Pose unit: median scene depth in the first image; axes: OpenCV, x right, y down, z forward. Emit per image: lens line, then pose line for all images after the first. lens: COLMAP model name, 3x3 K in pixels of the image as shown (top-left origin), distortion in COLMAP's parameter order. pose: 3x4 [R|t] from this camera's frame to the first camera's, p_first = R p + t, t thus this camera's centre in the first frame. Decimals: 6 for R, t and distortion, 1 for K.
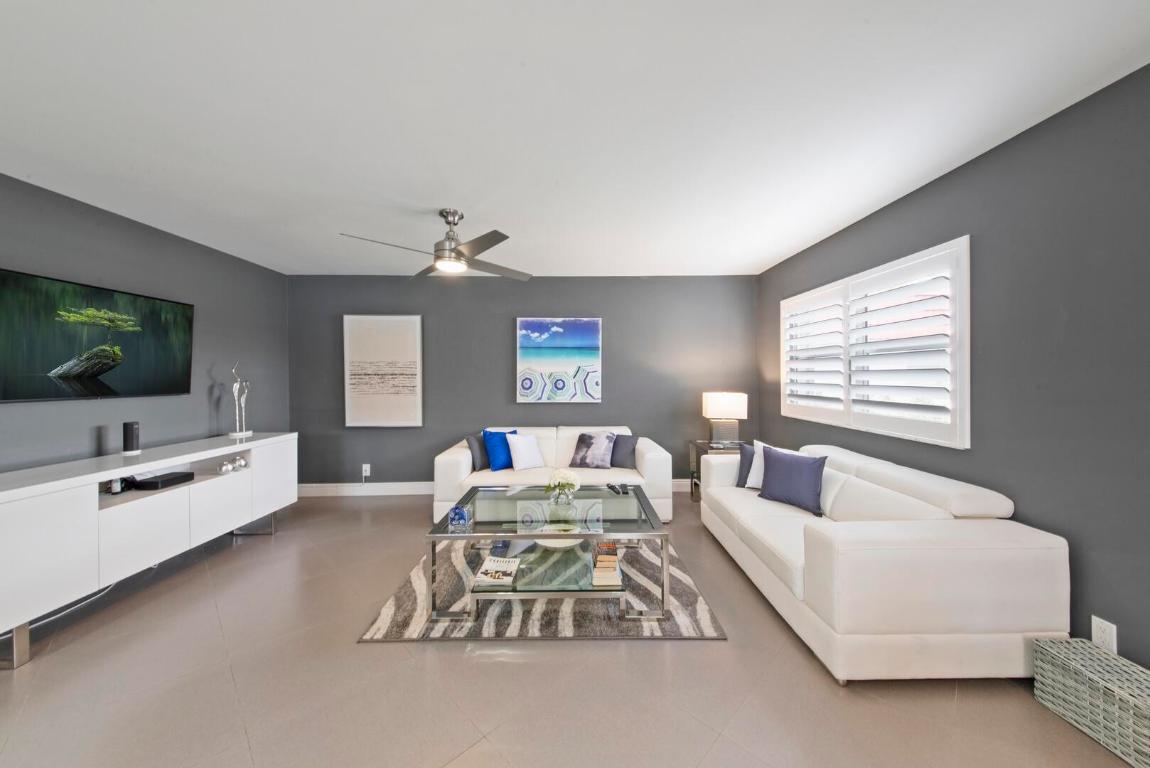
lens RADIAL K [[399.5, 0, 573.5], [0, 399.5, 378.5], [0, 0, 1]] dist [0.001445, -0.003465]
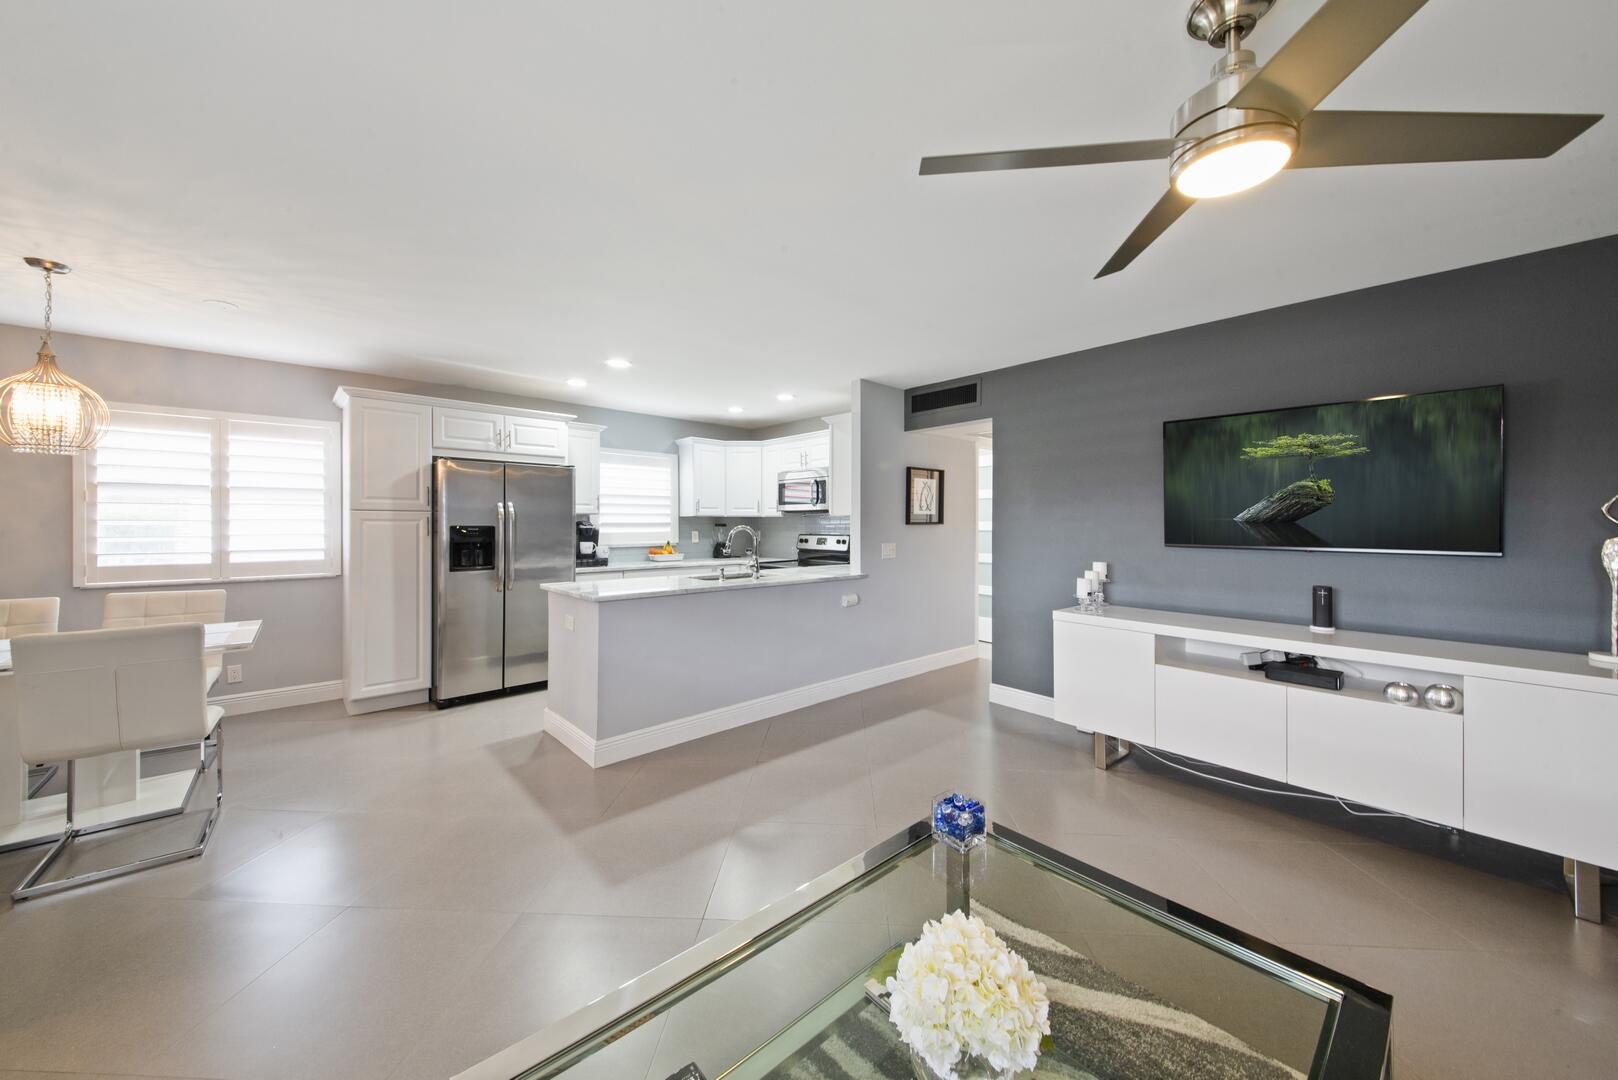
lens RADIAL K [[562.1, 0, 810.6], [0, 562.1, 525.0], [0, 0, 1]] dist [0.001445, -0.003465]
pose [[-0.741373, 0.004809, -0.671076, 0.232288], [-0.002450, 0.999948, 0.009872, -0.005535], [0.671089, 0.008962, -0.741323, 1.088783]]
